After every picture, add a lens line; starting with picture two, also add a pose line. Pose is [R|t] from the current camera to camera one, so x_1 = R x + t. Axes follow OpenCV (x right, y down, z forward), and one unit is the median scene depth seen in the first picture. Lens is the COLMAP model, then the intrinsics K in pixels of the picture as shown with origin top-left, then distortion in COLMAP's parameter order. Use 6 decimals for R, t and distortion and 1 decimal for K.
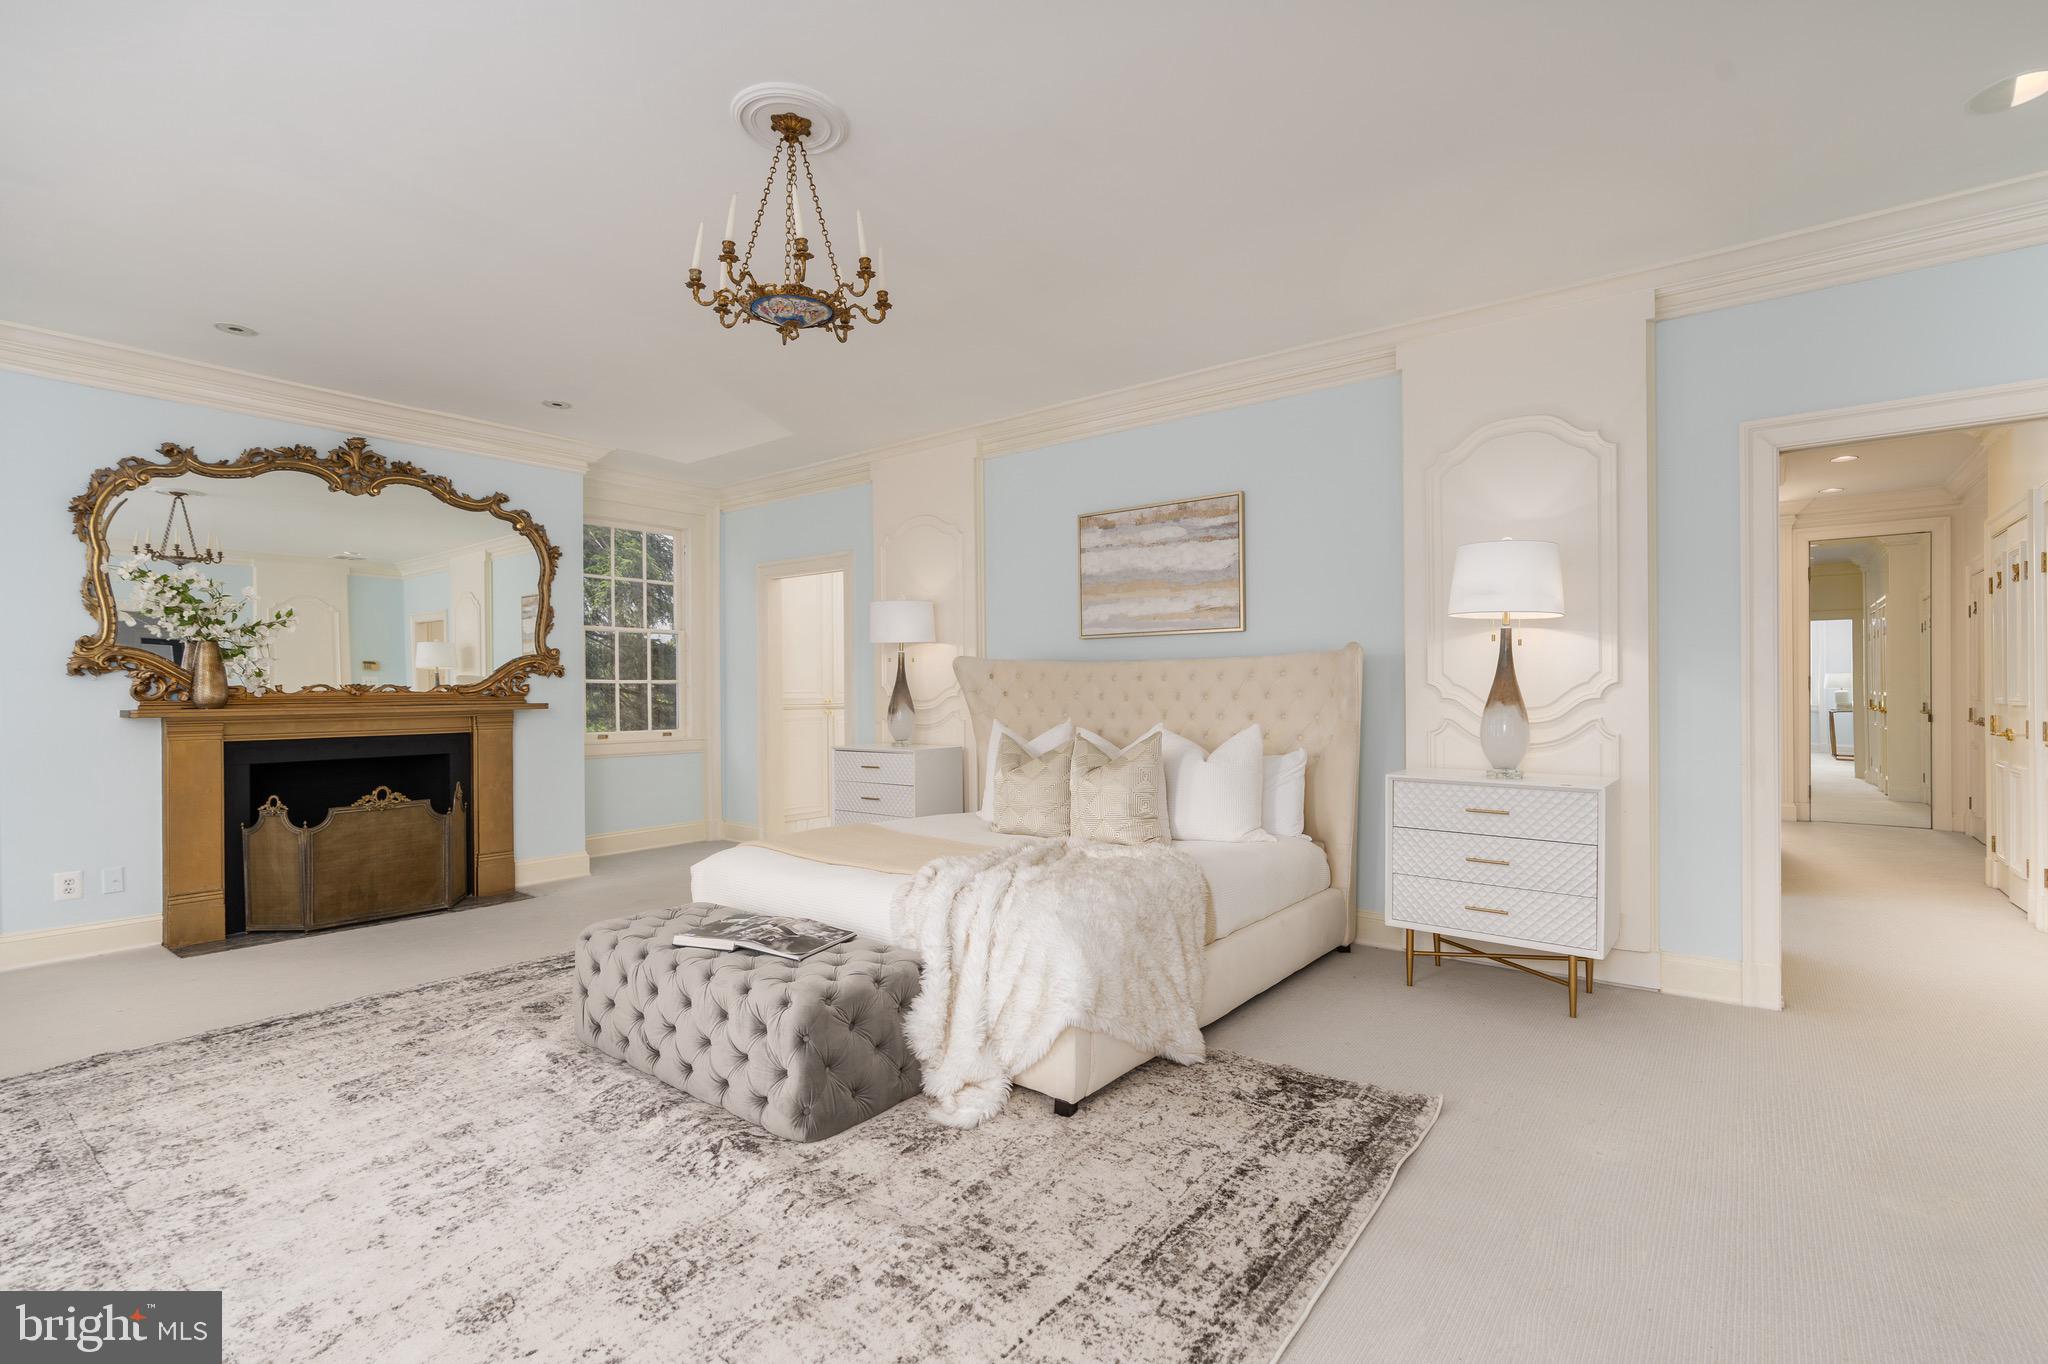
lens RADIAL K [[939.6, 0, 1027.1], [0, 939.6, 693.3], [0, 0, 1]] dist [-0.002381, 0.000225]
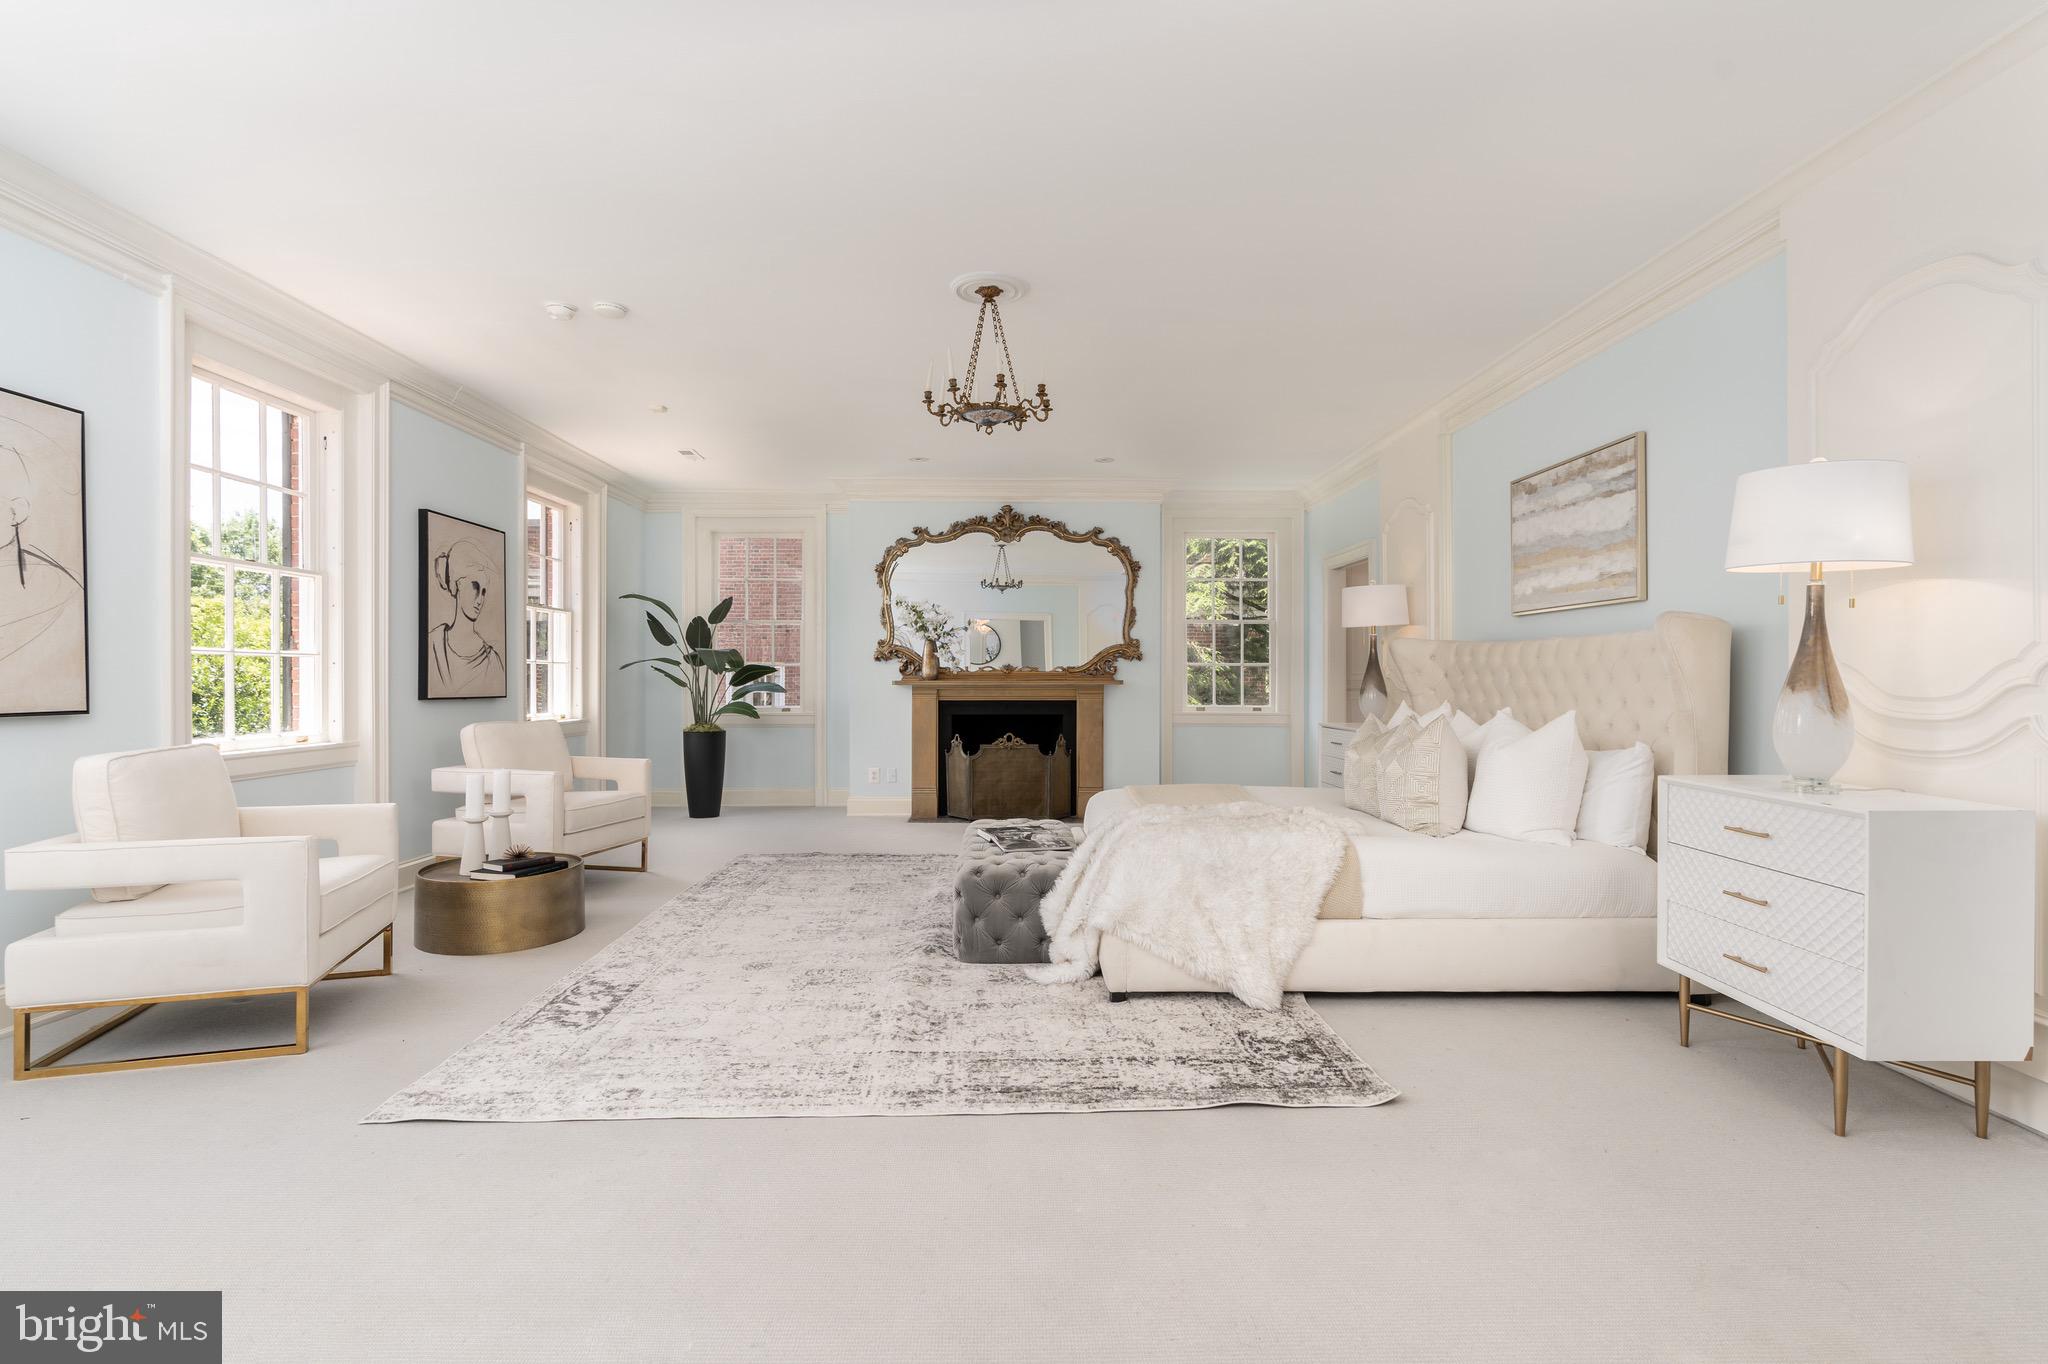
lens RADIAL K [[949.9, 0, 1024.0], [0, 949.9, 682.0], [0, 0, 1]] dist [-0.010611, 0.011598]
pose [[0.624998, 0.012283, -0.780530, 0.558174], [-0.009172, 0.999923, 0.008390, 0.003464], [0.780572, 0.001915, 0.625063, 0.057238]]
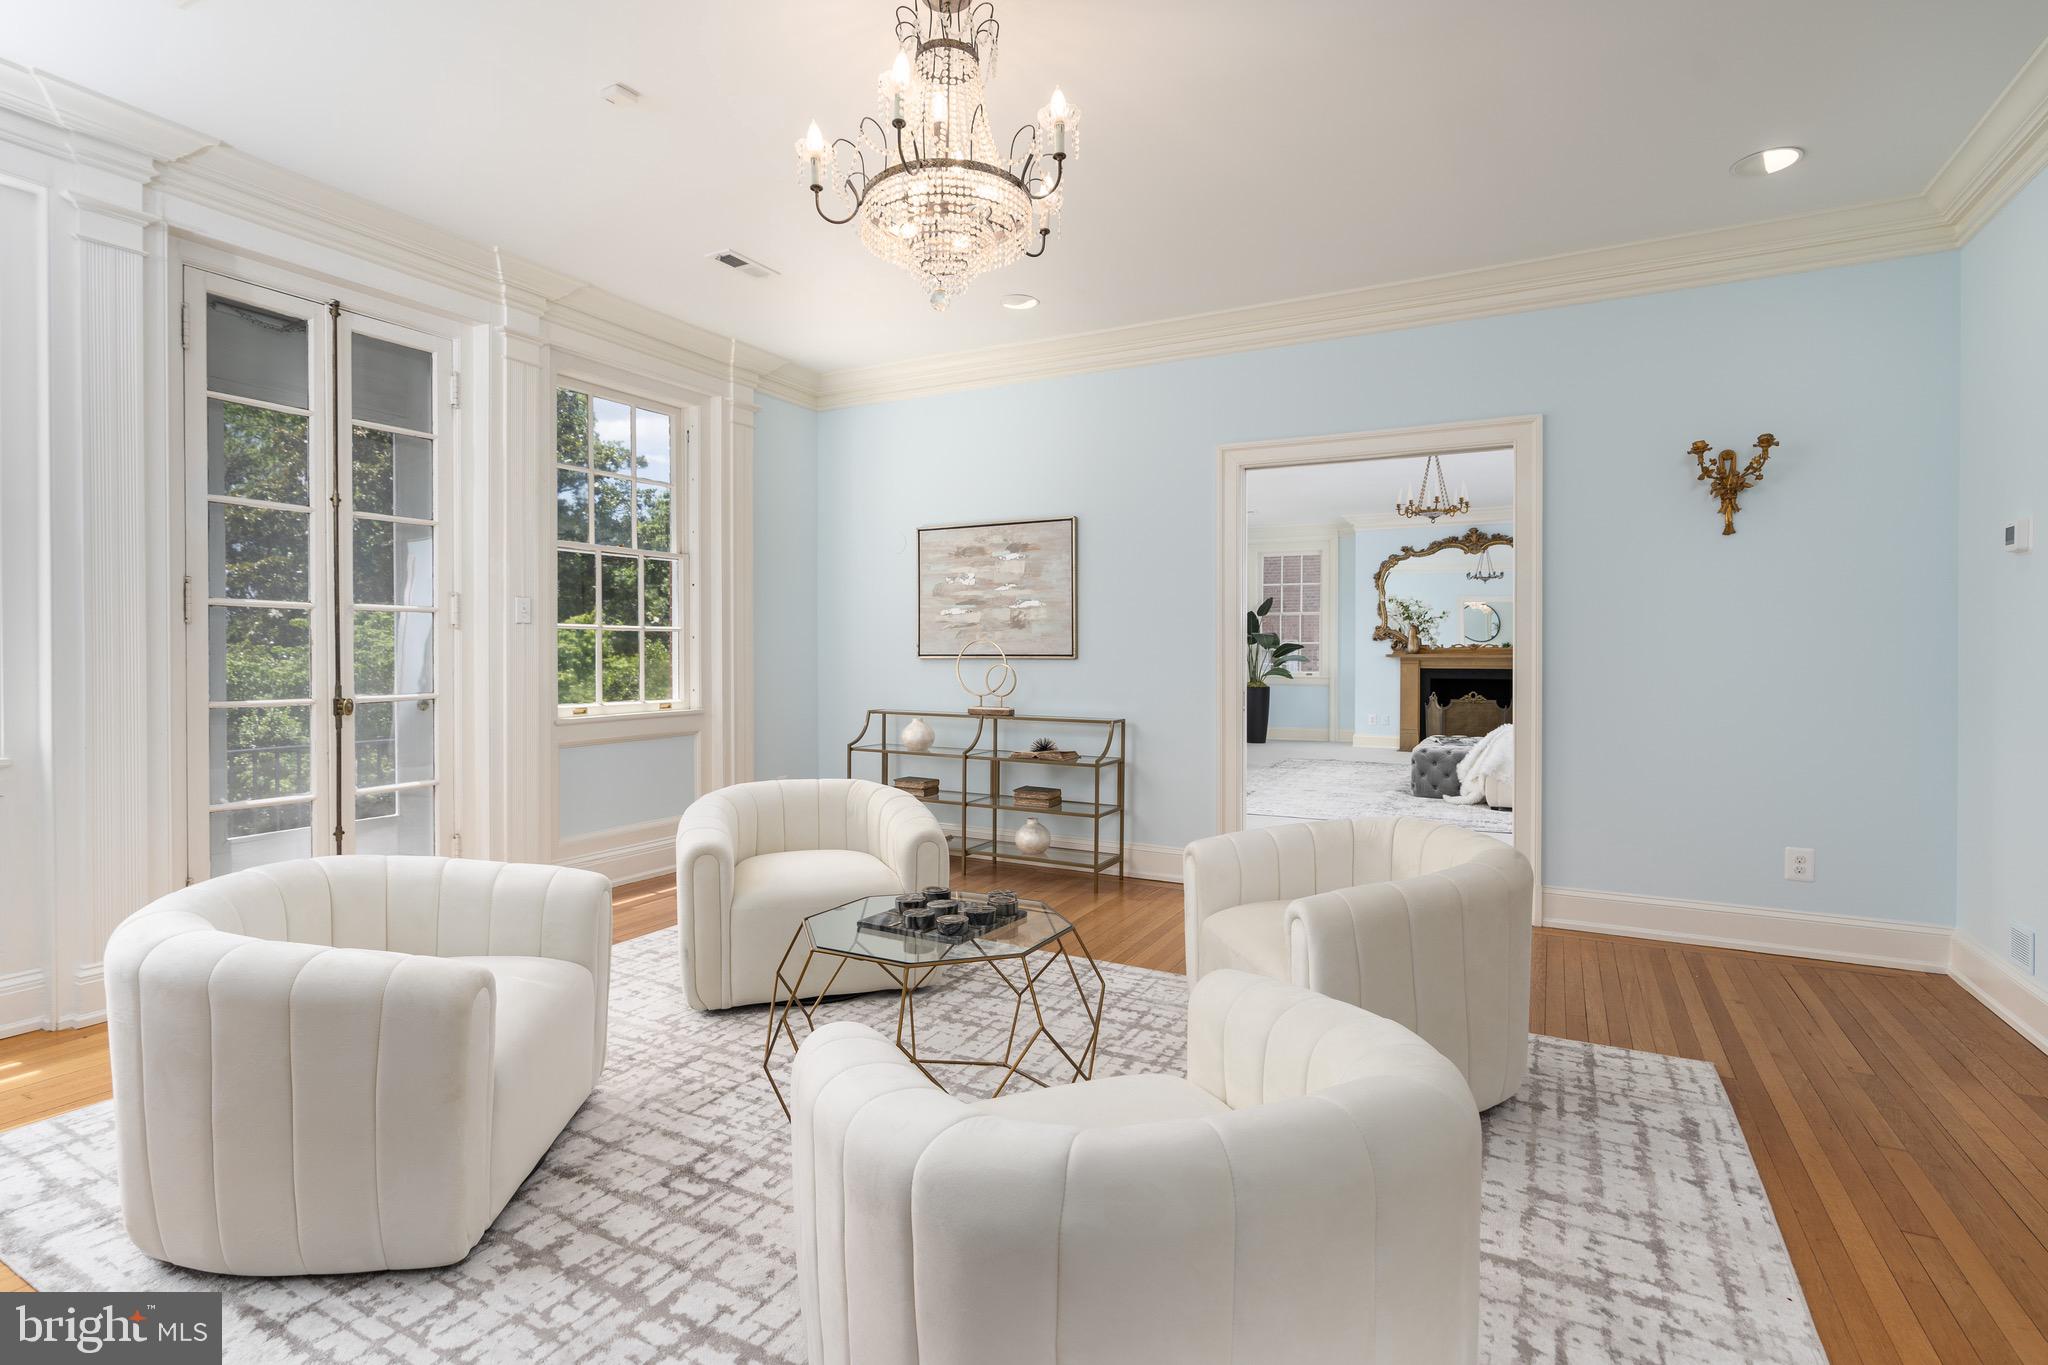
lens RADIAL K [[995.0, 0, 1026.1], [0, 995.0, 658.2], [0, 0, 1]] dist [0.002455, 0.000130]
pose [[0.175521, 0.013139, -0.984388, 1.433161], [-0.008024, 0.999897, 0.011915, 0.004625], [0.984443, 0.005807, 0.175608, -0.419831]]
